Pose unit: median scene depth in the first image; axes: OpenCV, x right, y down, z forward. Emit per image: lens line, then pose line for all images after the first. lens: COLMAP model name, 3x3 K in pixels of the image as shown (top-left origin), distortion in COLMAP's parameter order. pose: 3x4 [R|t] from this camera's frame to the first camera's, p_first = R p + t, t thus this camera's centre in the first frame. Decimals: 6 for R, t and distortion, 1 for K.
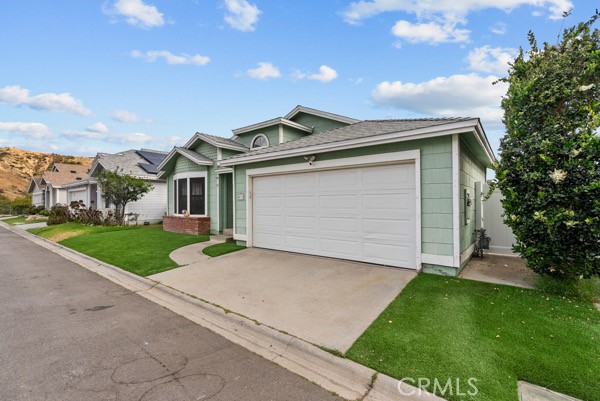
lens RADIAL K [[272.3, 0, 297.8], [0, 272.3, 201.3], [0, 0, 1]] dist [-0.003608, 0.001130]
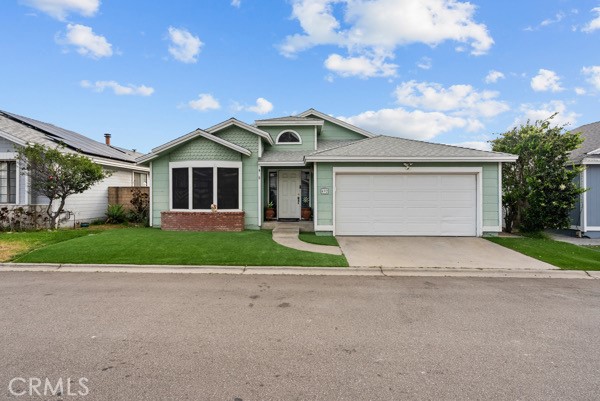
lens RADIAL K [[272.3, 0, 297.8], [0, 272.3, 201.3], [0, 0, 1]] dist [-0.003608, 0.001130]
pose [[0.796551, -0.007673, 0.604523, -0.743095], [-0.009233, 0.999648, 0.024854, -0.001644], [-0.604501, -0.025379, 0.796200, 0.151310]]
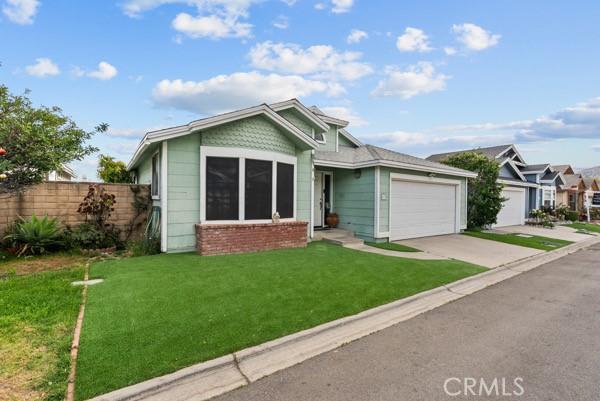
lens RADIAL K [[274.4, 0, 299.2], [0, 274.4, 203.8], [0, 0, 1]] dist [-0.002535, -0.000022]
pose [[0.279944, -0.002576, 0.960013, -1.031445], [-0.018425, 0.999798, 0.008056, 0.006623], [-0.959840, -0.019944, 0.279840, 0.790951]]
